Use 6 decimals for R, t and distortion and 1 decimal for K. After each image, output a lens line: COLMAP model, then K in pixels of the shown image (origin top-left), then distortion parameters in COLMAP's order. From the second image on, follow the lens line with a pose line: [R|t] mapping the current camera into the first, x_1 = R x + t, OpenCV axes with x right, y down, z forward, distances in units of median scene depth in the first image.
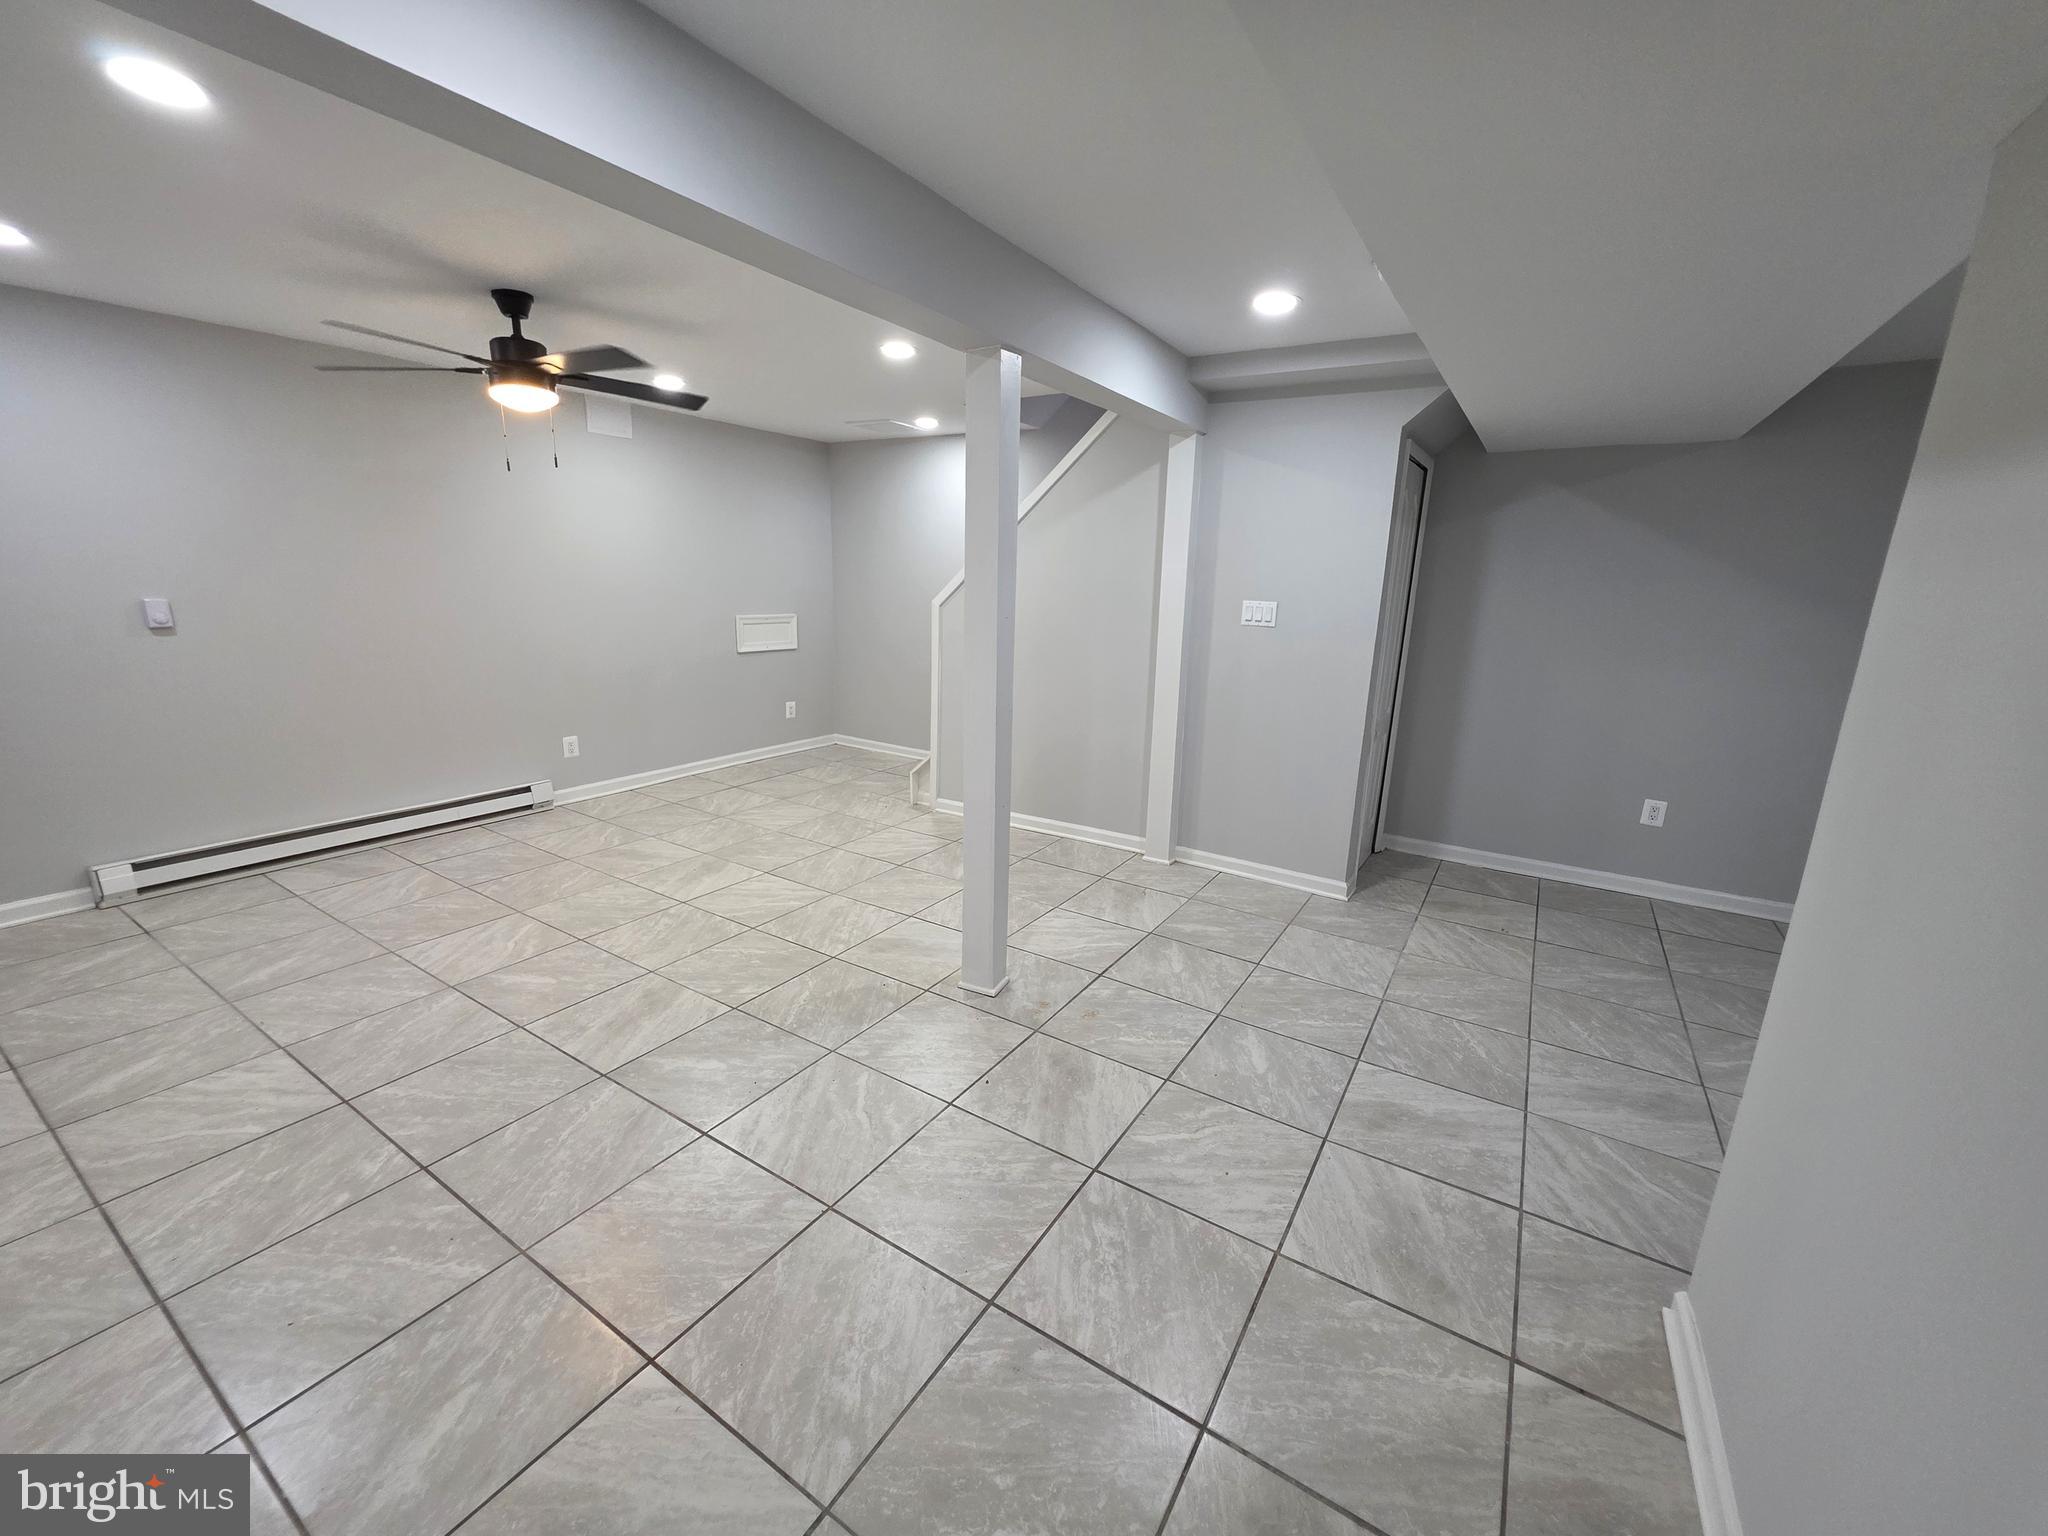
lens RADIAL K [[816.6, 0, 1037.1], [0, 816.6, 769.2], [0, 0, 1]] dist [0.002566, -0.000119]
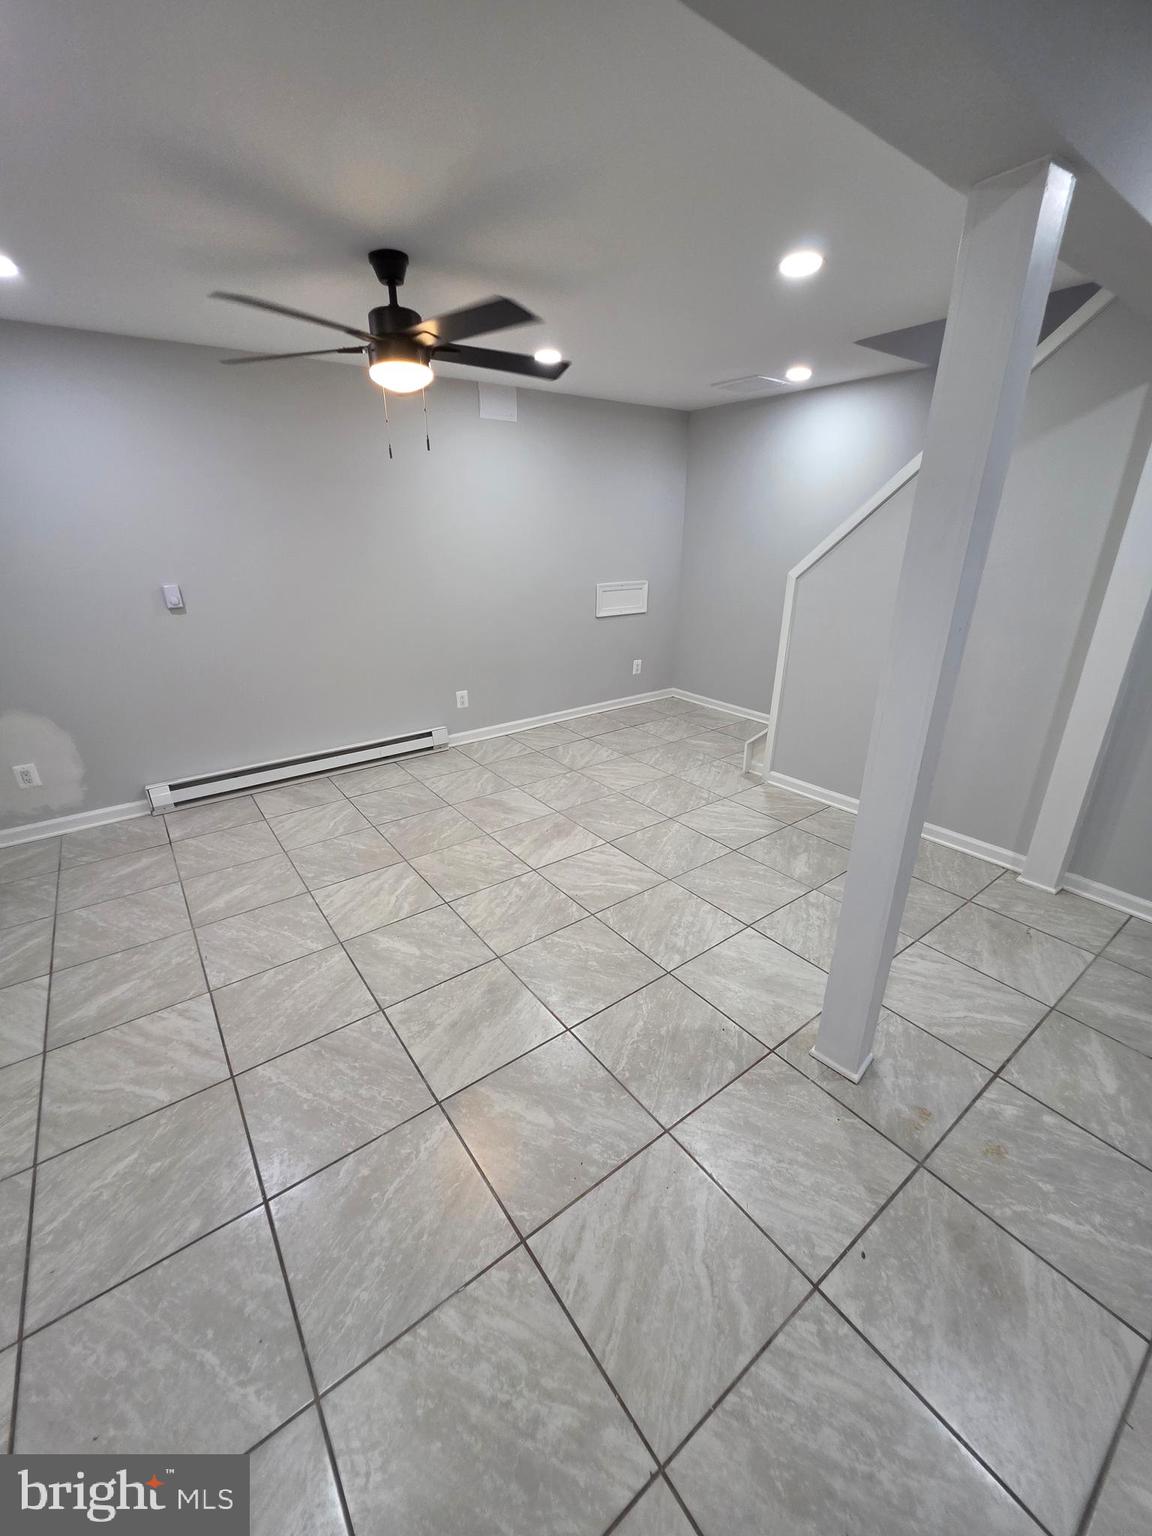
lens RADIAL K [[612.5, 0, 585.9], [0, 612.5, 771.5], [0, 0, 1]] dist [0.002566, -0.000119]
pose [[0.932918, 0.103051, -0.345029, -0.110393], [-0.053400, 0.987174, 0.150454, -0.100098], [0.356108, -0.121936, 0.926455, 0.311059]]
